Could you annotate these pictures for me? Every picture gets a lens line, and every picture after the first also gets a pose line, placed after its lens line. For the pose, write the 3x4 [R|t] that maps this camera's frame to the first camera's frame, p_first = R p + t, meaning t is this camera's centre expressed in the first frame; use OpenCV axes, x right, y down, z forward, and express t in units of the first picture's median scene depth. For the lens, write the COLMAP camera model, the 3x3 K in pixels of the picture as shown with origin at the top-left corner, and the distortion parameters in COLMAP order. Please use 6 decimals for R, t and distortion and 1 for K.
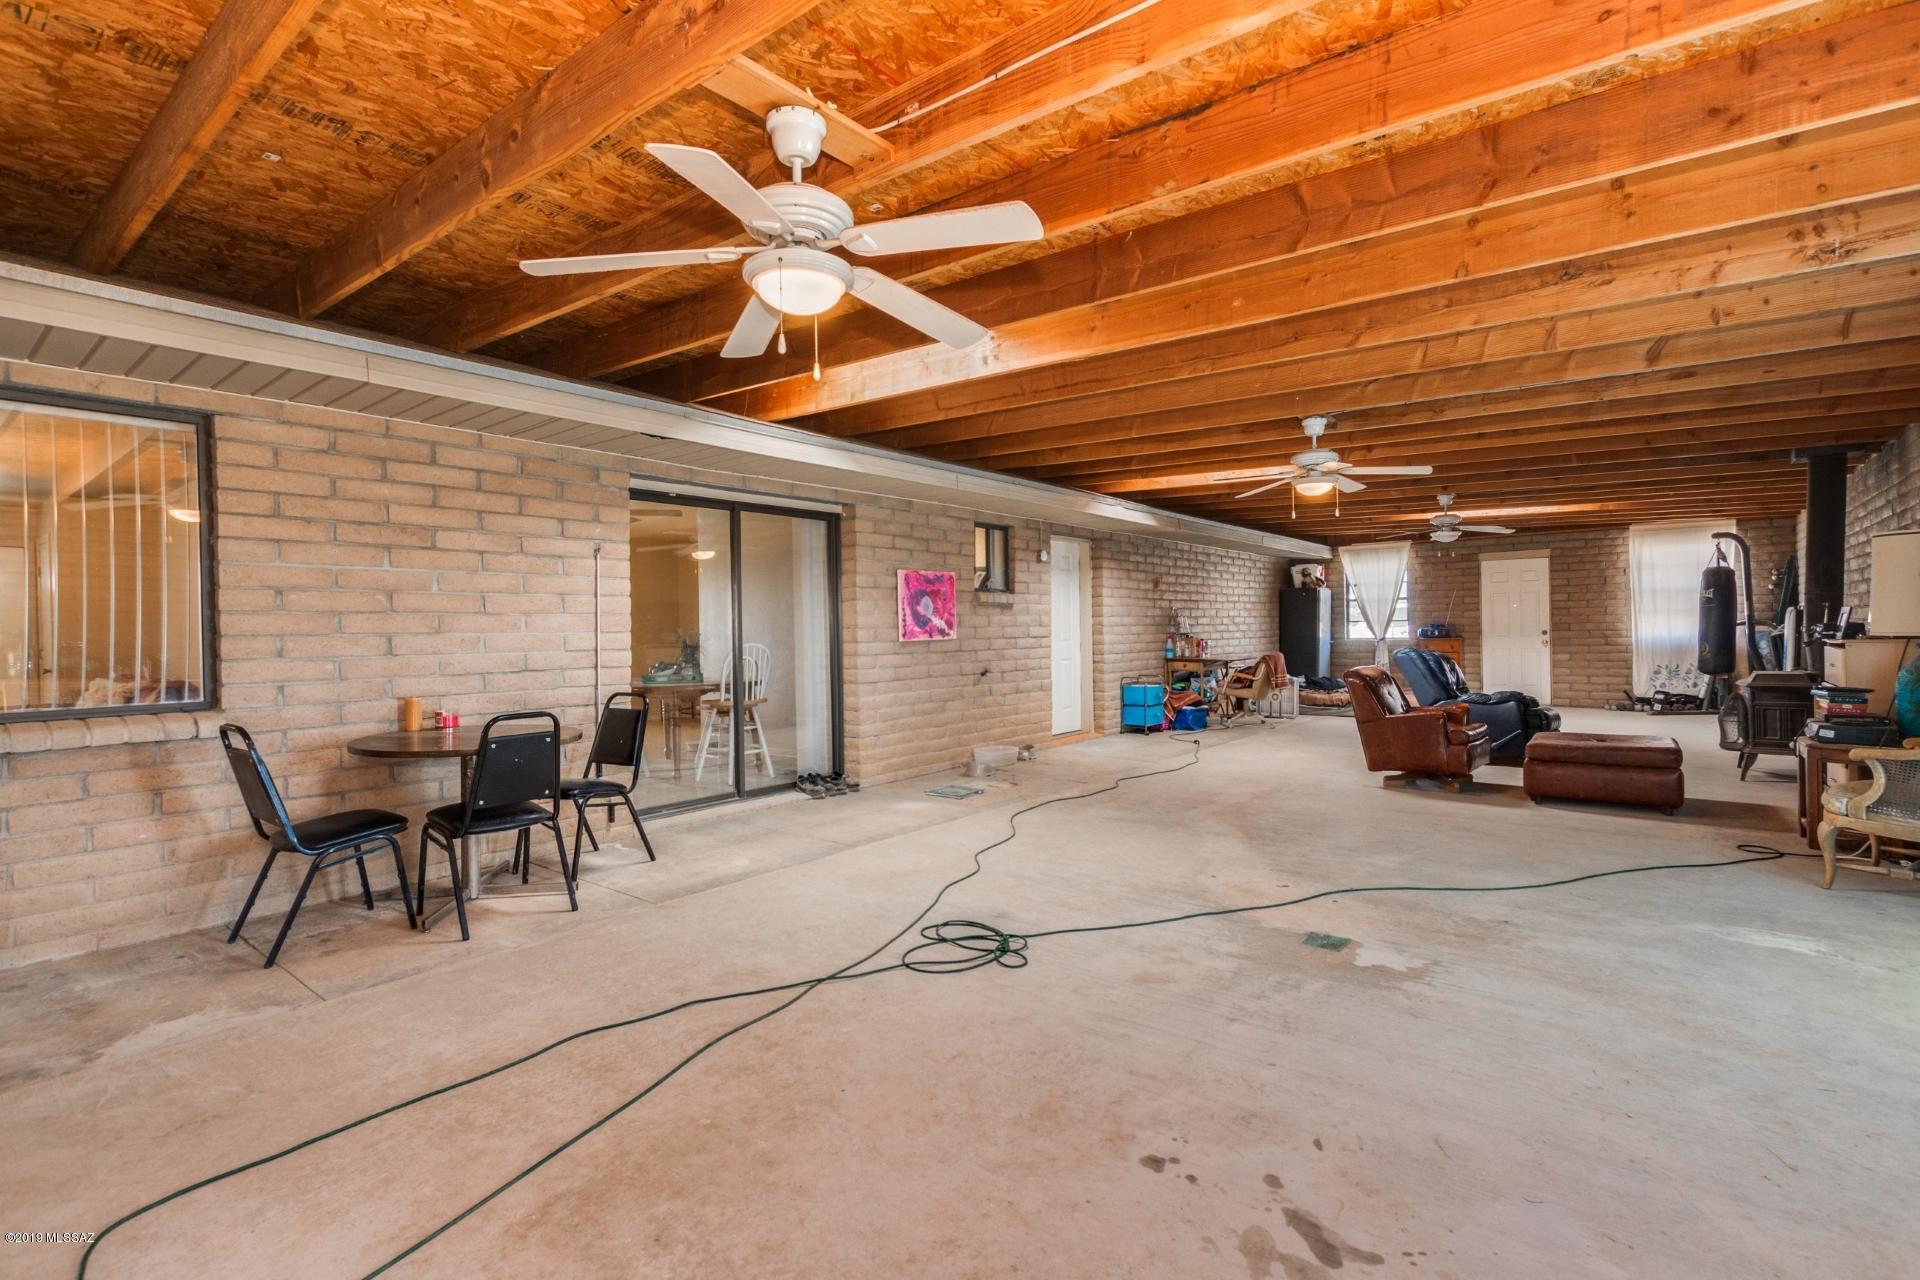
lens RADIAL K [[887.5, 0, 970.7], [0, 887.5, 639.6], [0, 0, 1]] dist [0.003850, -0.001574]
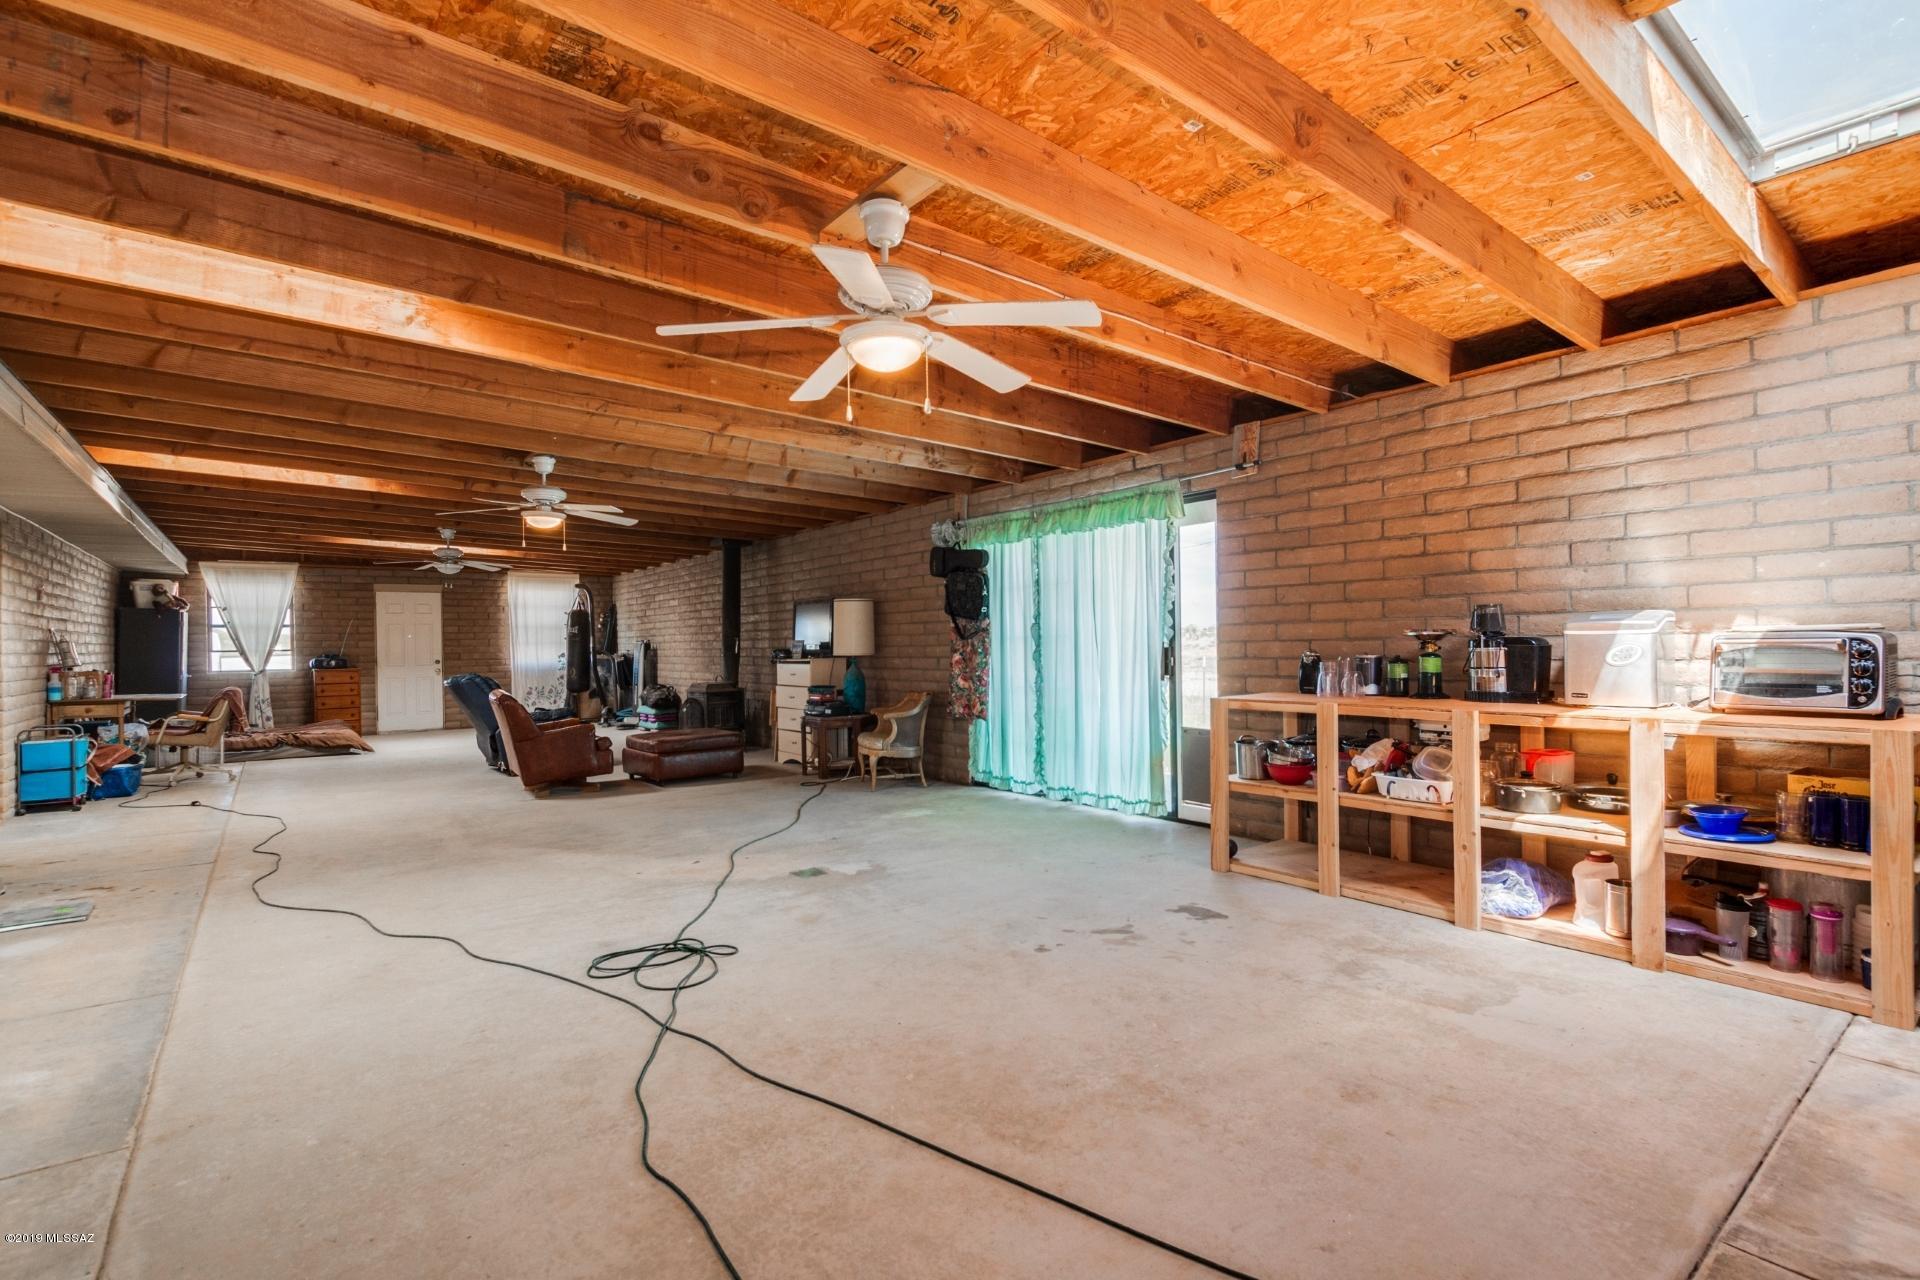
lens RADIAL K [[887.5, 0, 964.5], [0, 887.5, 648.7], [0, 0, 1]] dist [0.003850, -0.001574]
pose [[0.238764, 0.006454, 0.971056, -0.822983], [0.021871, 0.999689, -0.012022, 0.010326], [-0.970831, 0.024109, 0.238548, 0.390559]]
